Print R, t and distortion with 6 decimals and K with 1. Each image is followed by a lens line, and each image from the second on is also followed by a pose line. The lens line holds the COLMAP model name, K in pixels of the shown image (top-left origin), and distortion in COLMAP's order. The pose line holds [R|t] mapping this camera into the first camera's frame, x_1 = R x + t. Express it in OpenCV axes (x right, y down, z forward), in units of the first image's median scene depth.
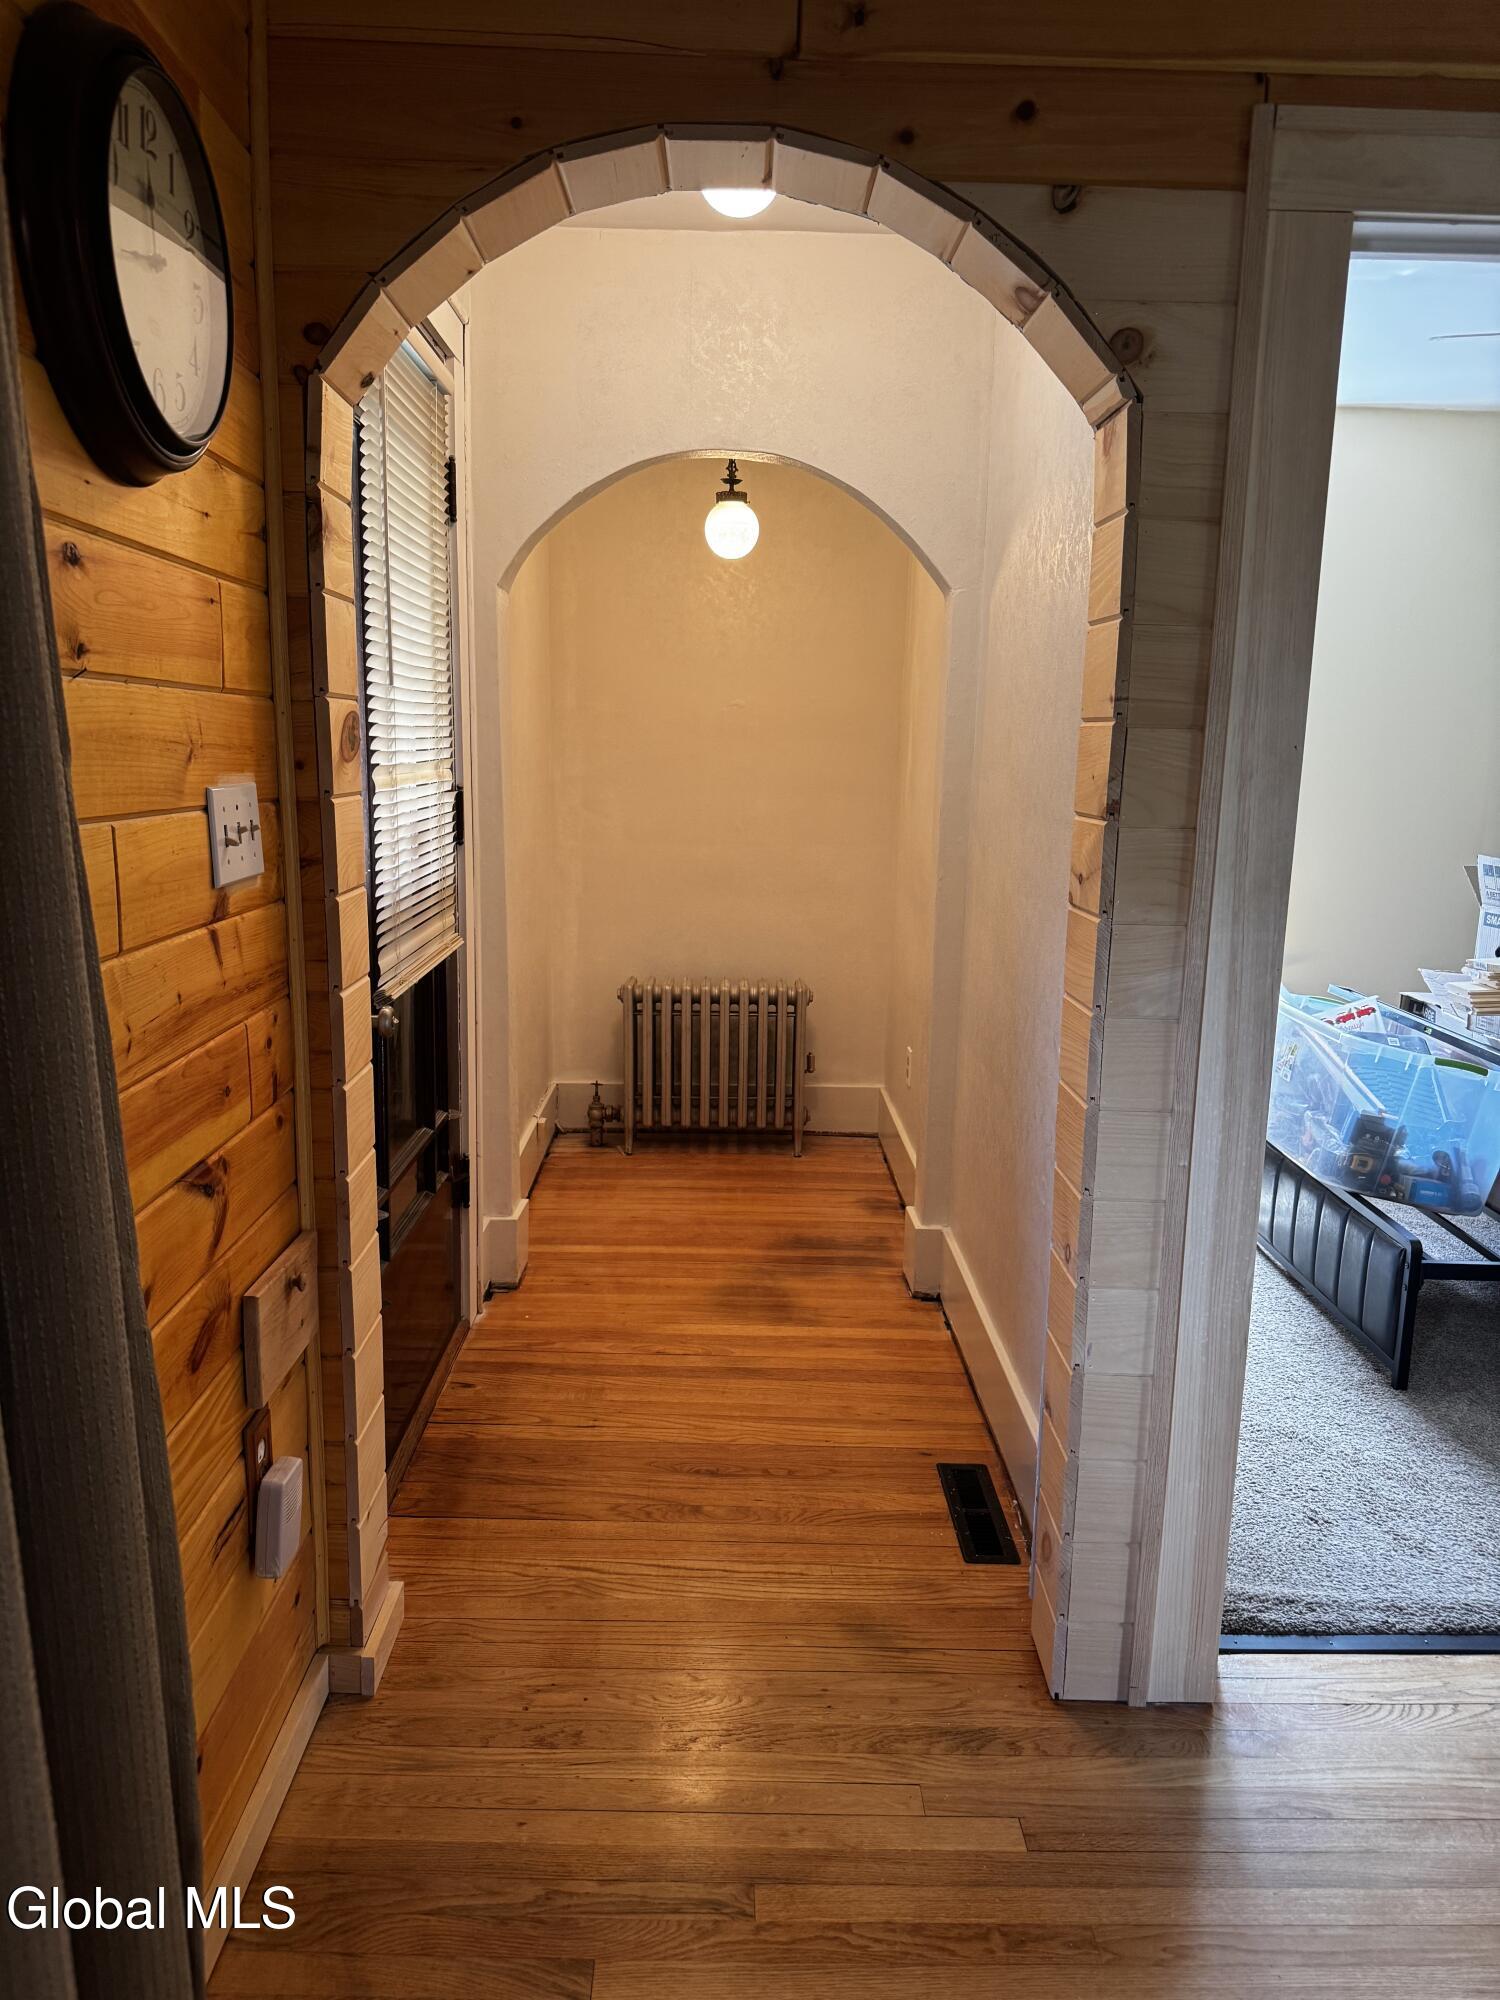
lens RADIAL K [[1389.1, 0, 750.0], [0, 1389.1, 1000.0], [0, 0, 1]] dist [-0.001006, -0.000364]
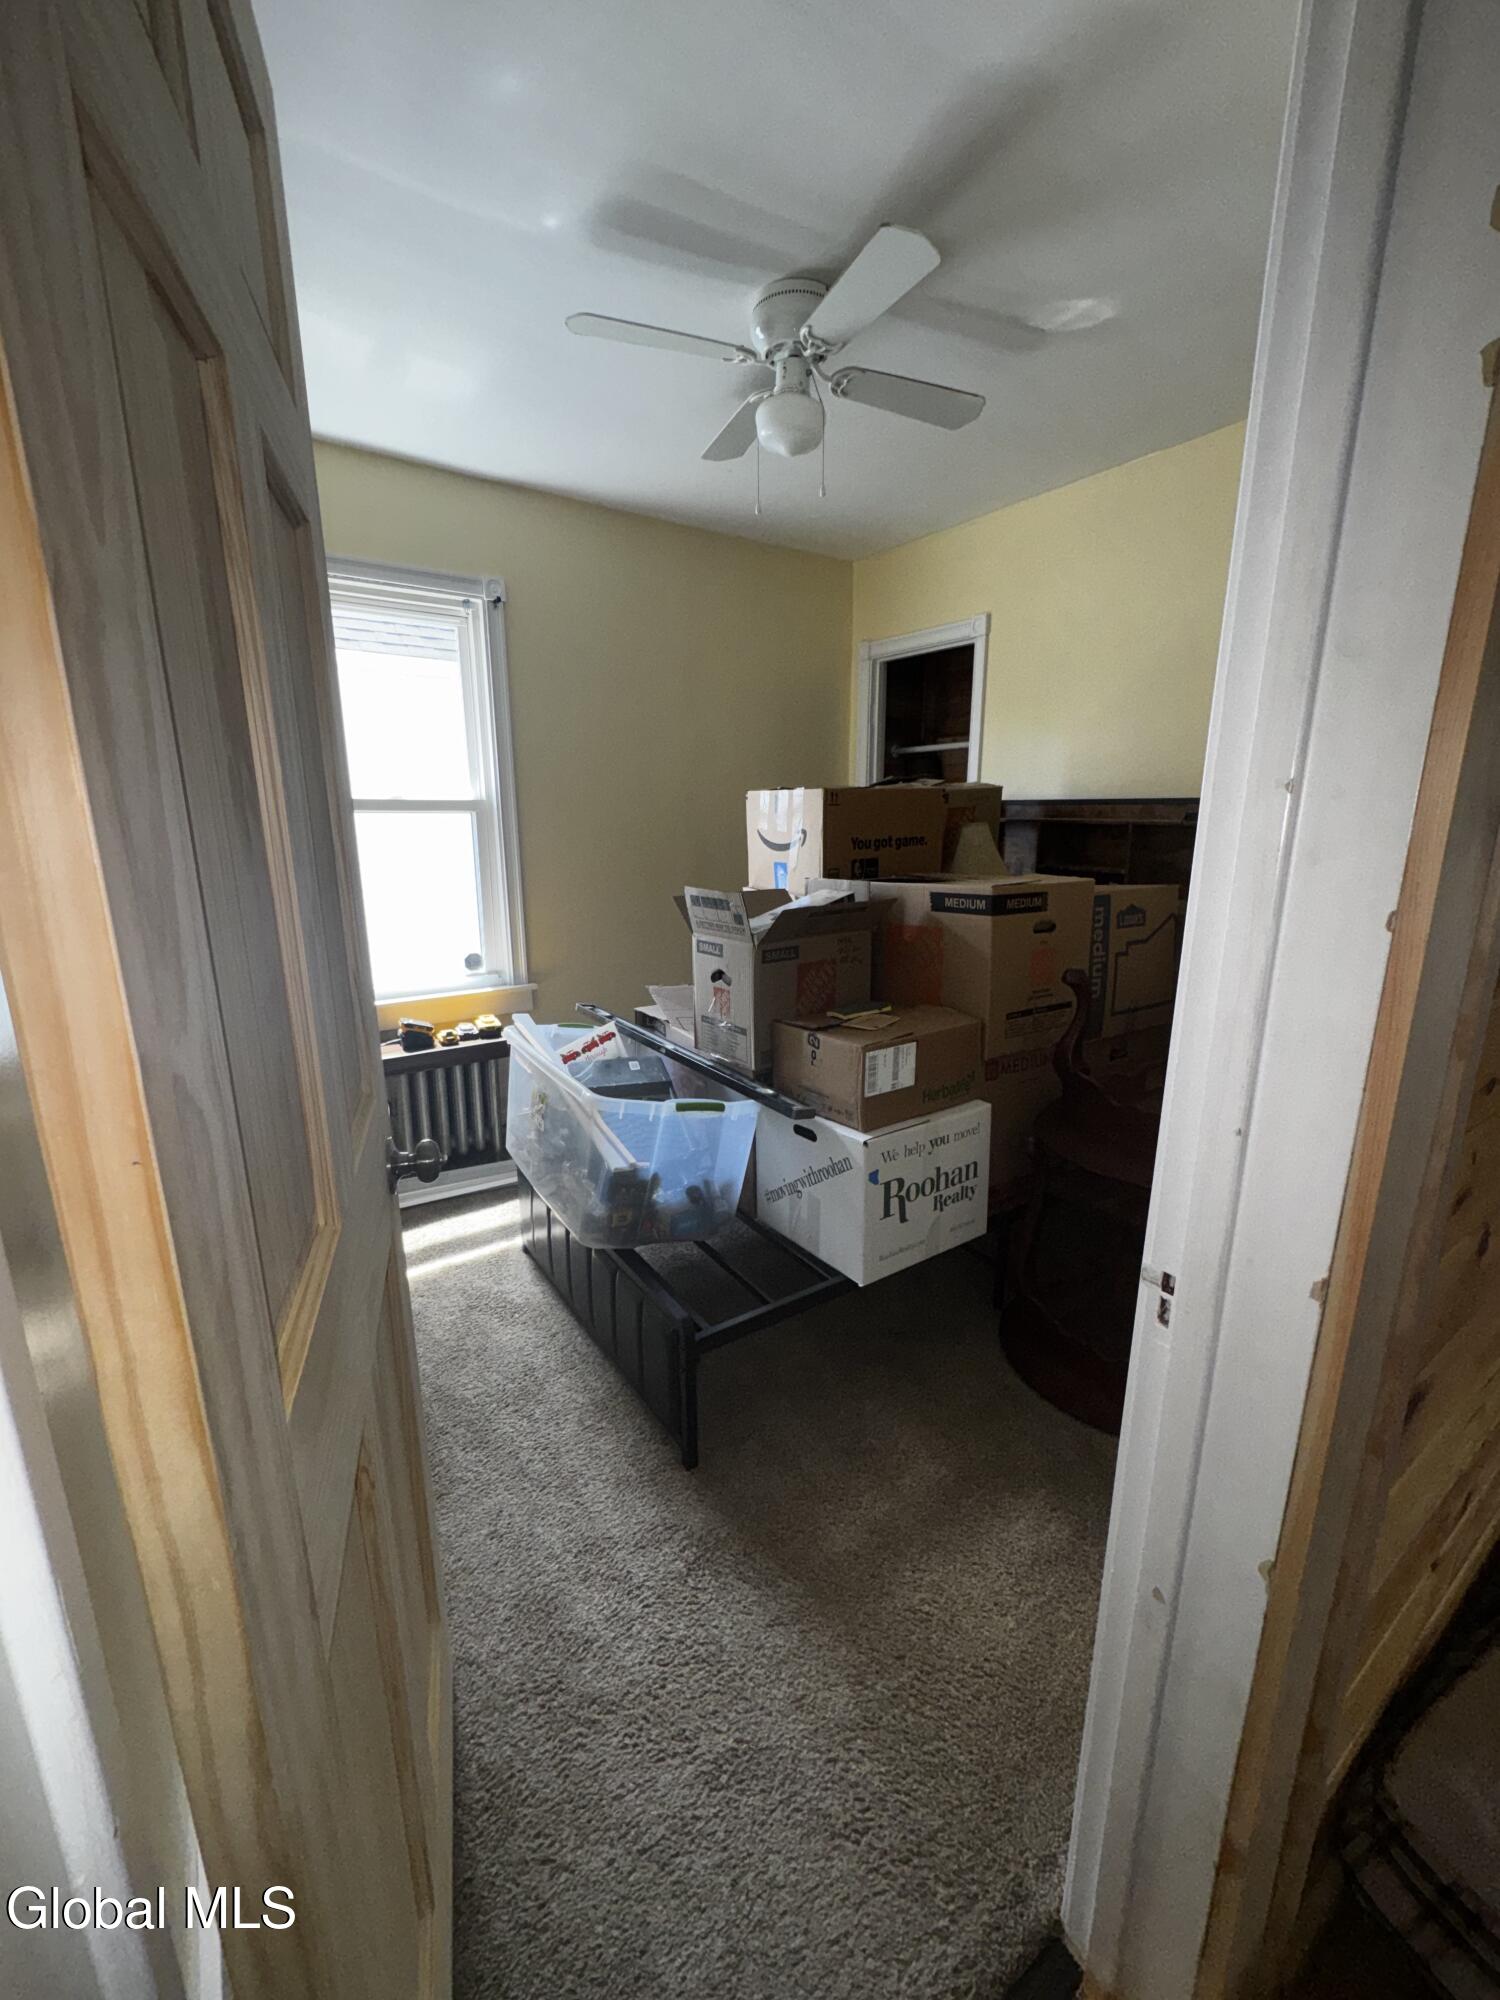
lens RADIAL K [[800.2, 0, 750.0], [0, 800.2, 1000.0], [0, 0, 1]] dist [-0.000502, 0.000351]
pose [[0.828757, -0.150240, 0.539064, 0.235333], [0.123011, 0.988635, 0.086421, -0.067067], [-0.545922, -0.005311, 0.837819, 0.482376]]
